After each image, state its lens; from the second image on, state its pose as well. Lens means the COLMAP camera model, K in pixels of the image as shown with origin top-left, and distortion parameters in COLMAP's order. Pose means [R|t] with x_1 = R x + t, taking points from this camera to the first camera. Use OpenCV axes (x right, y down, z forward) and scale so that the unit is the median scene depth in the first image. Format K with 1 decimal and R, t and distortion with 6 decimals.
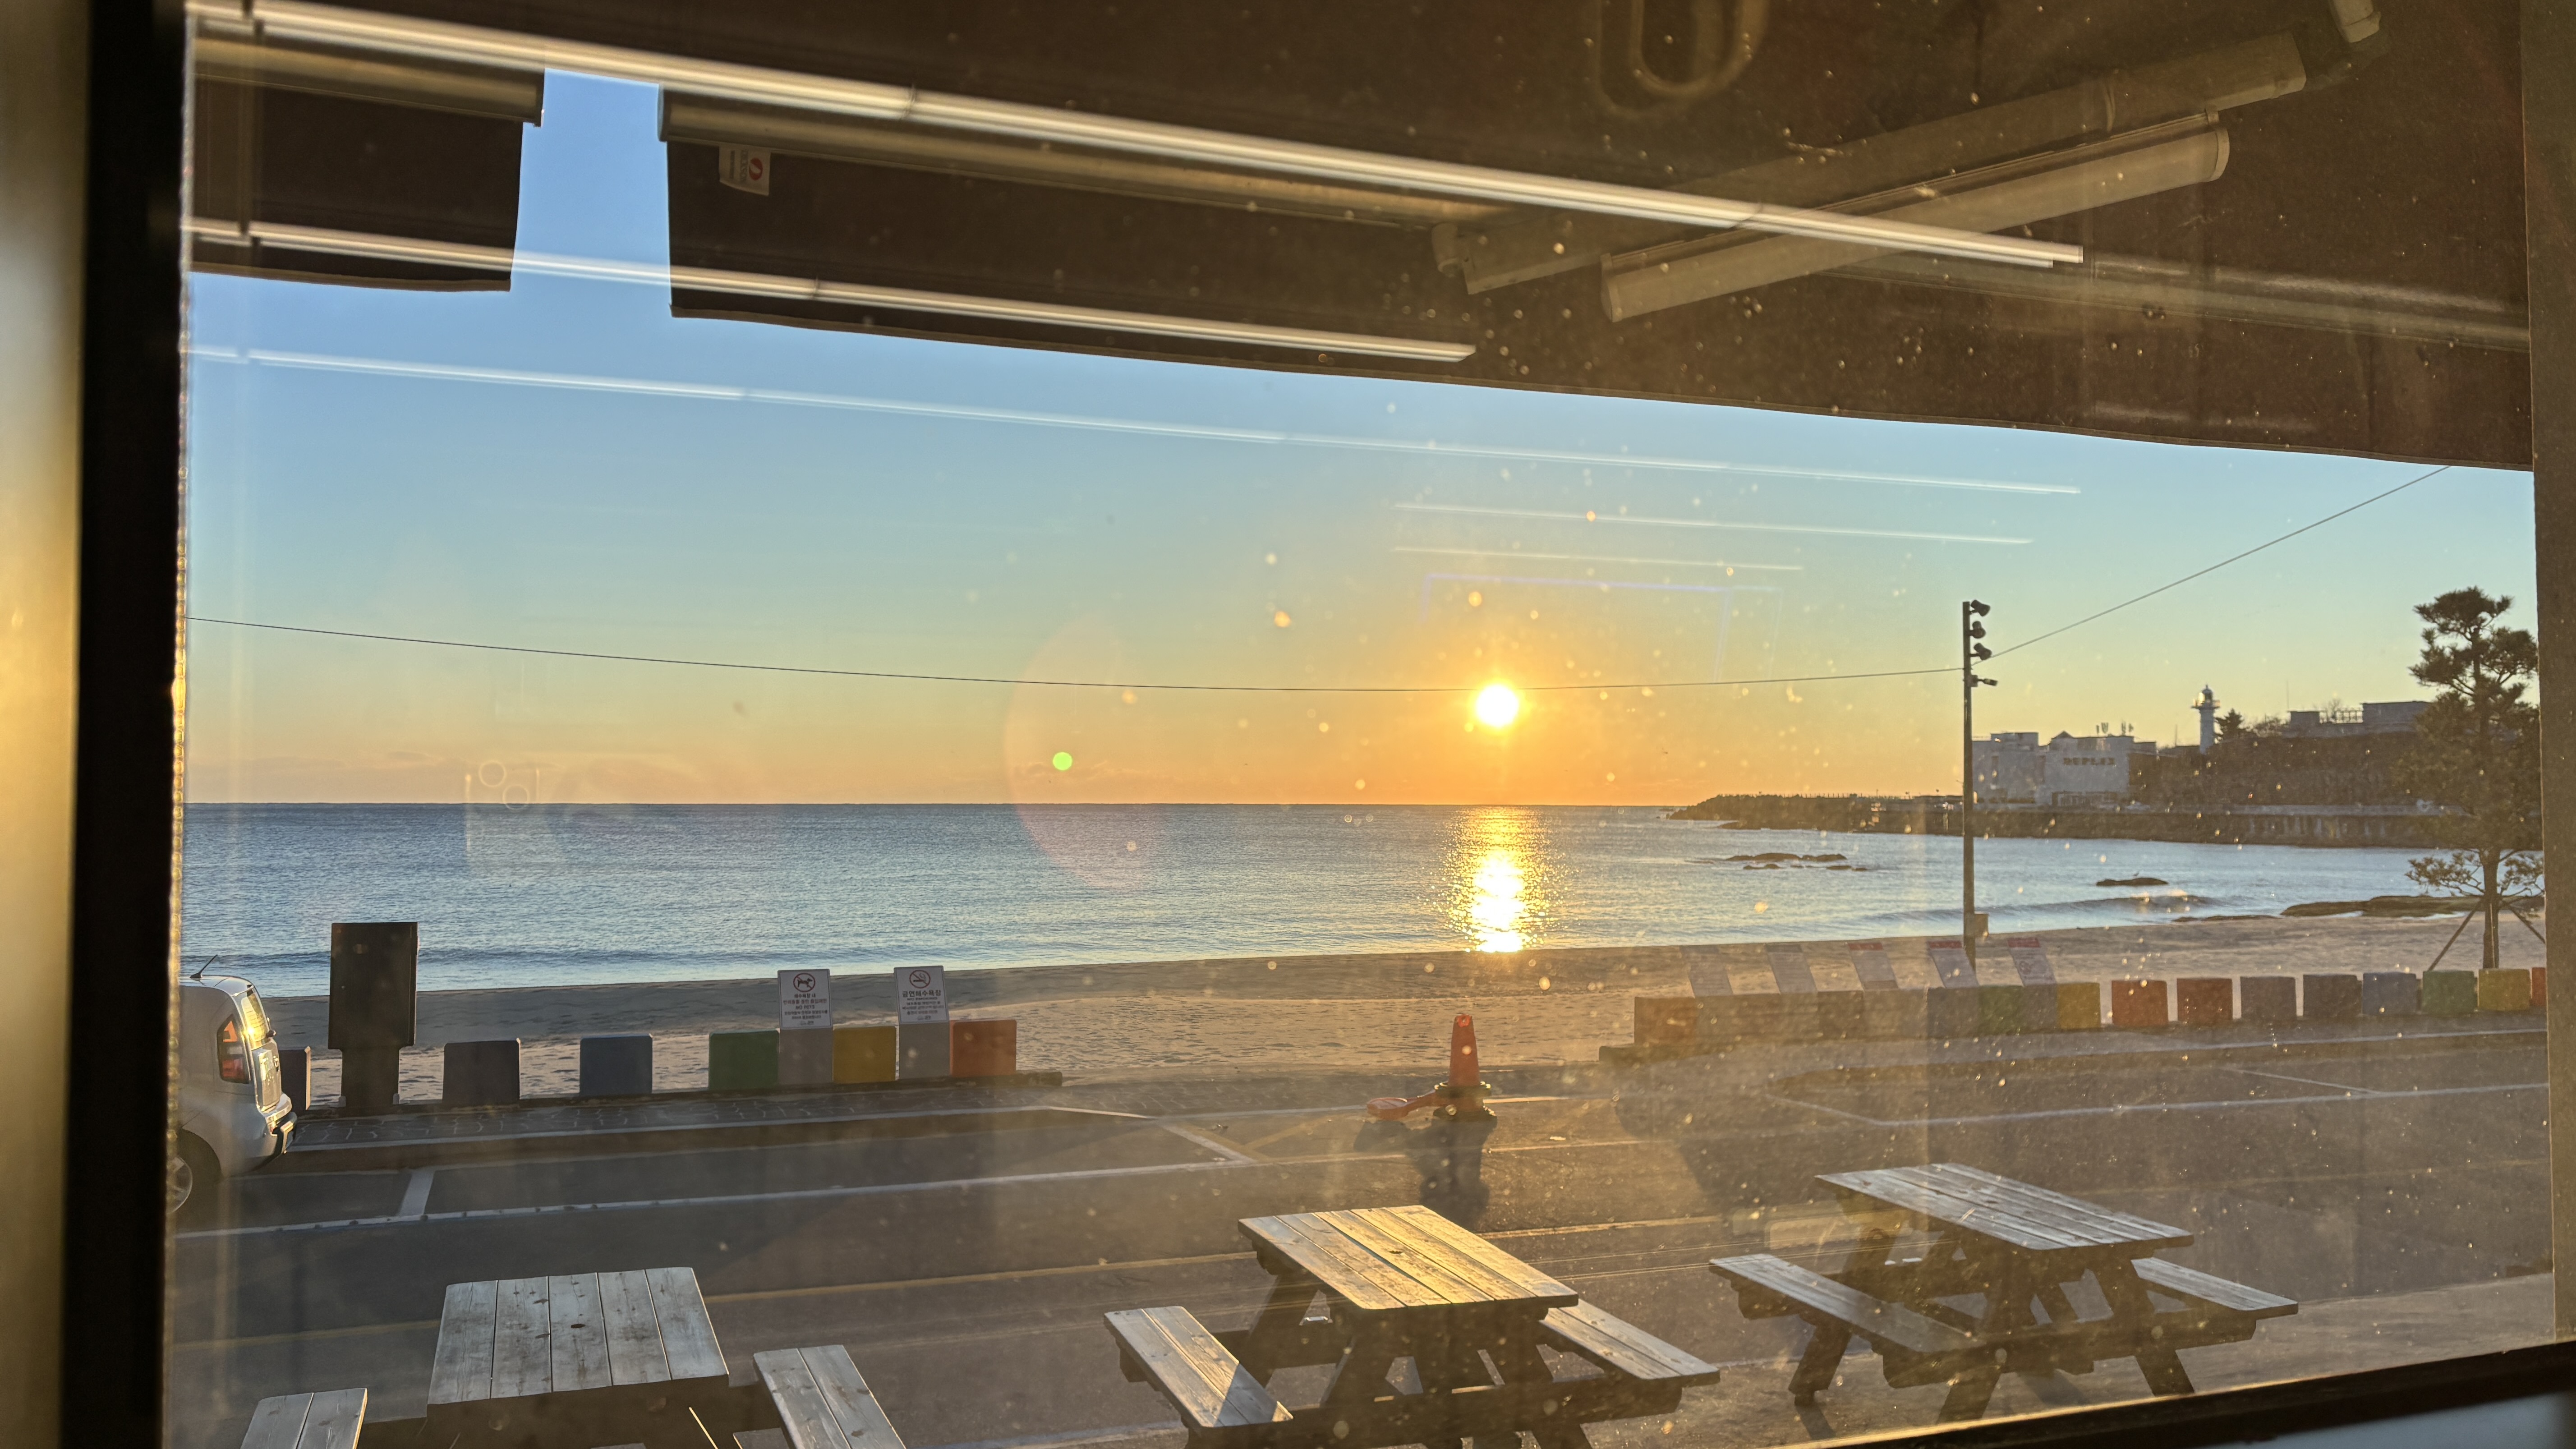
lens RADIAL K [[1975.3, 0, 1288.4], [0, 1975.3, 707.0], [0, 0, 1]] dist [0.052668, -0.031493]
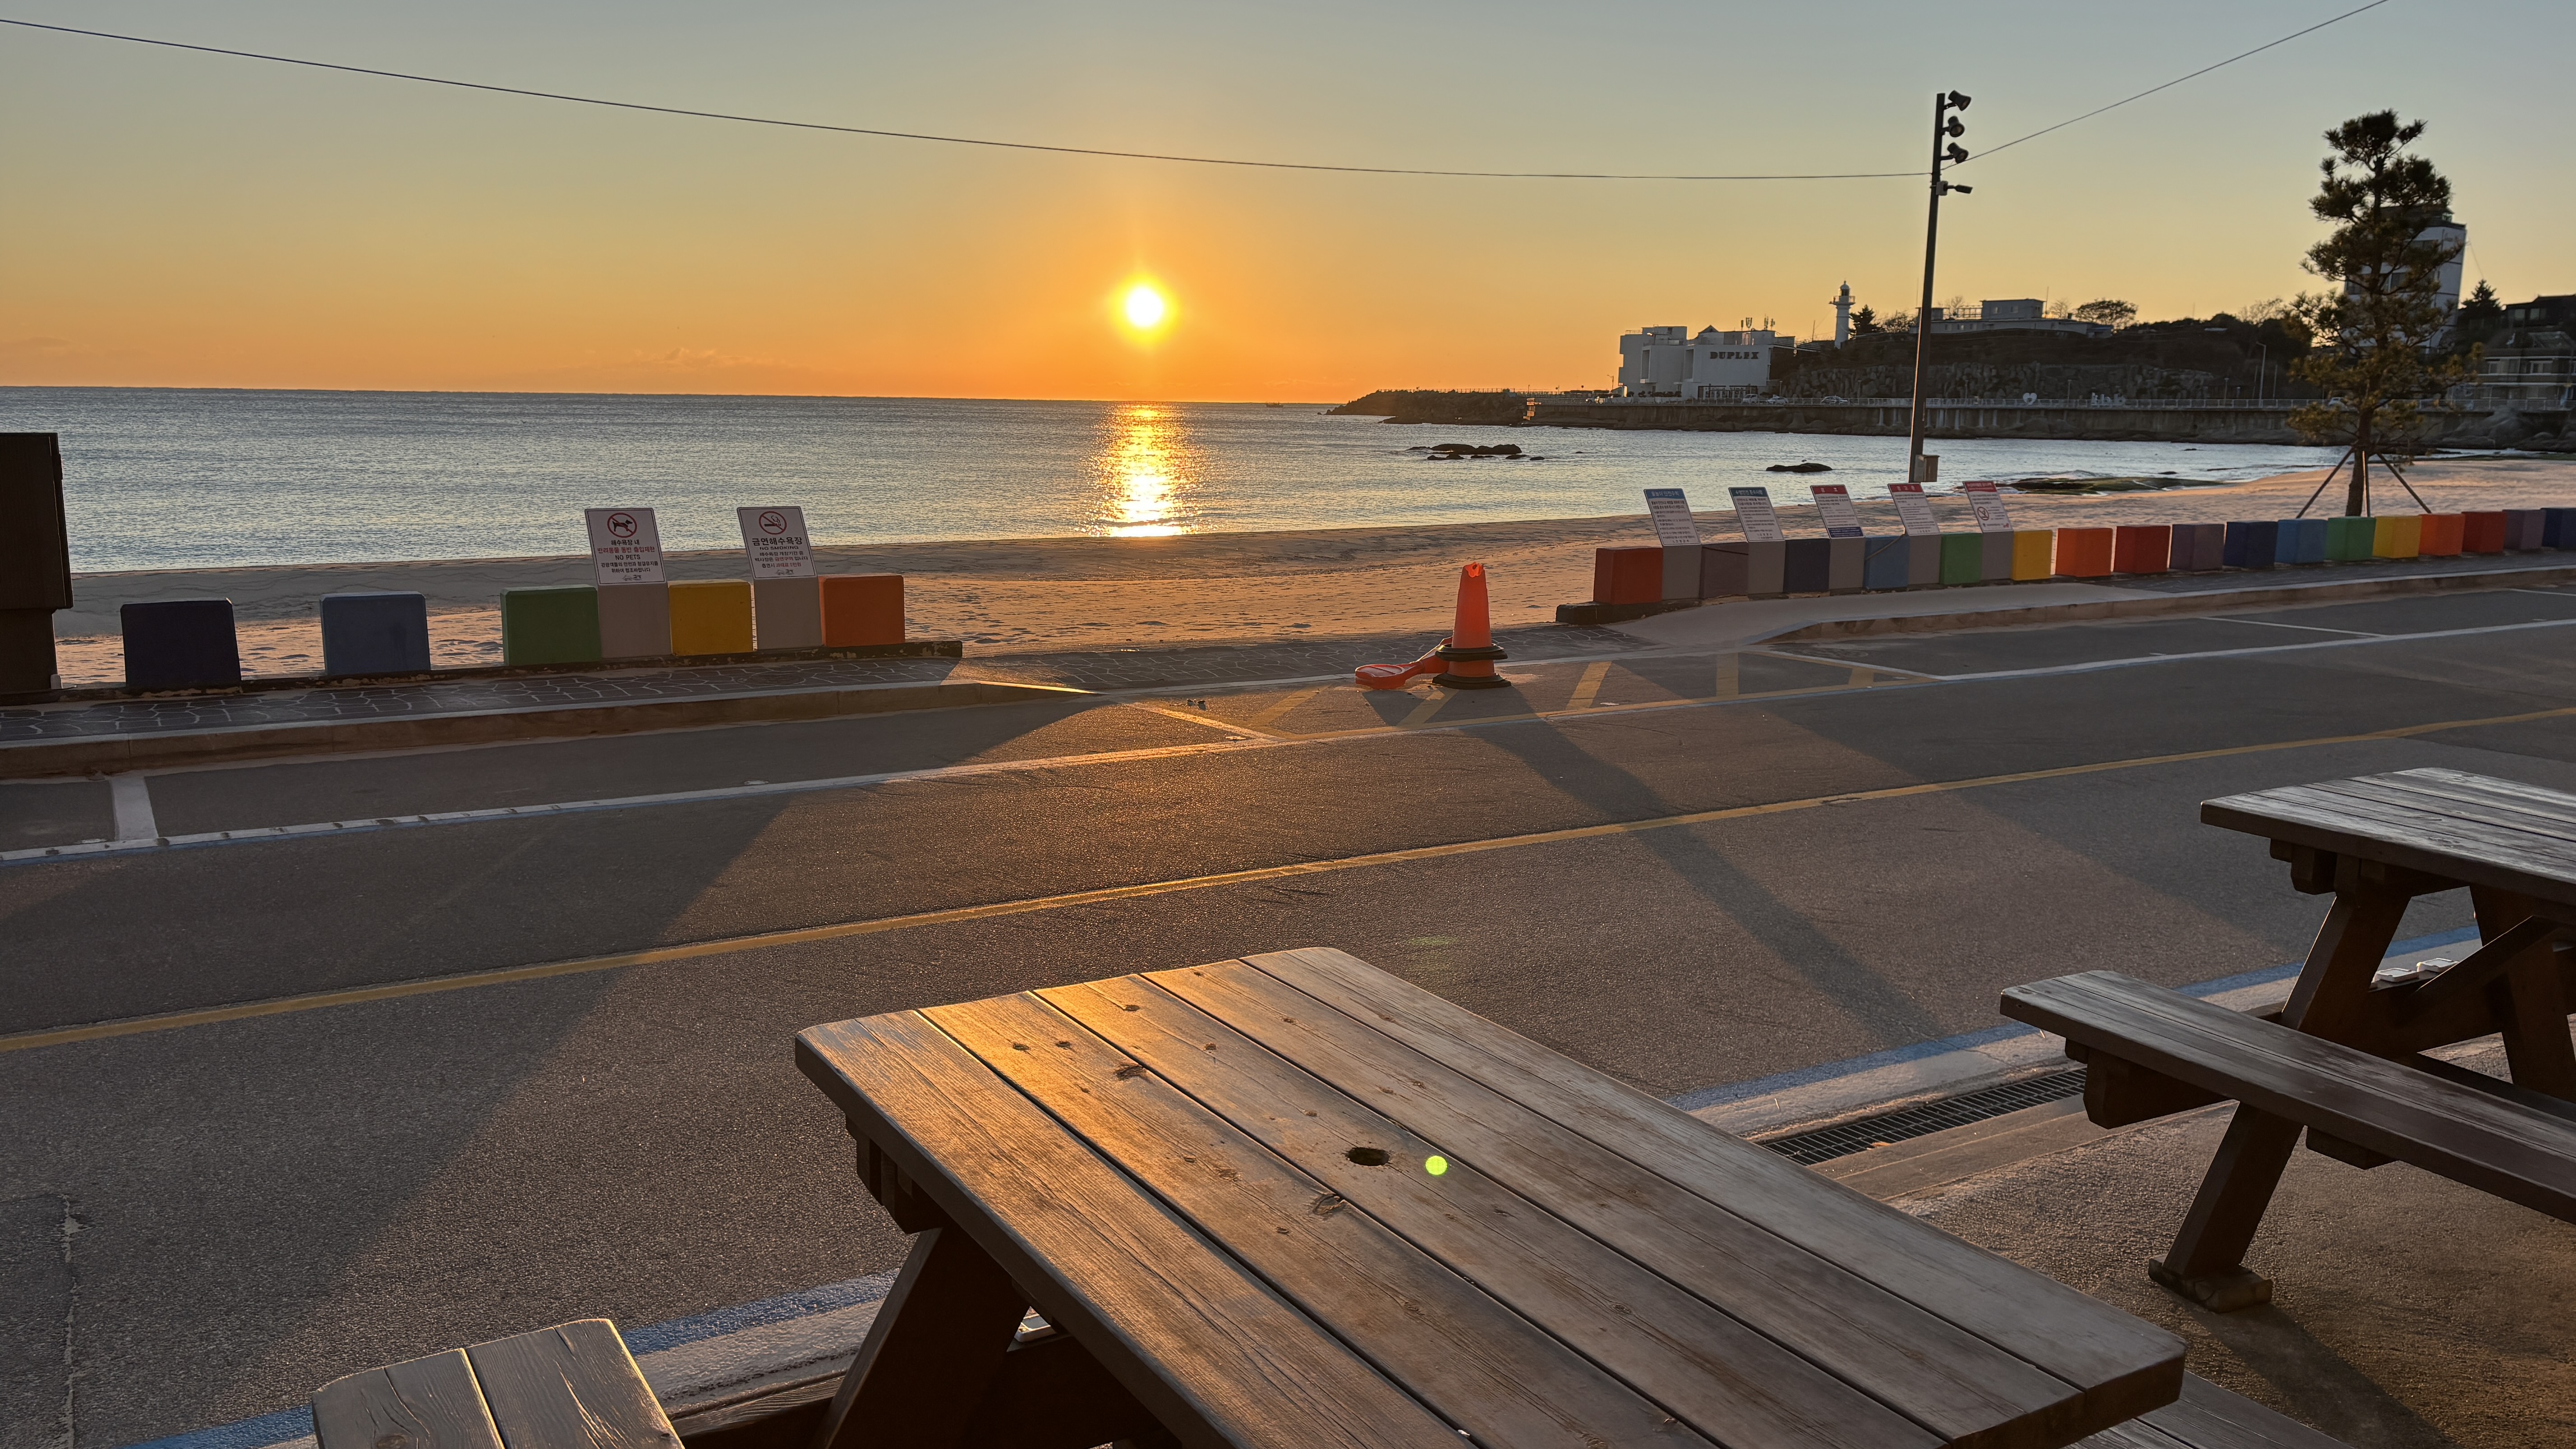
lens RADIAL K [[1975.3, 0, 1293.3], [0, 1975.3, 721.5], [0, 0, 1]] dist [0.052668, -0.031493]
pose [[0.983620, -0.023751, 0.178682, -0.080559], [-0.013848, 0.978394, 0.206283, 0.032350], [-0.179720, -0.205379, 0.962040, 0.131897]]
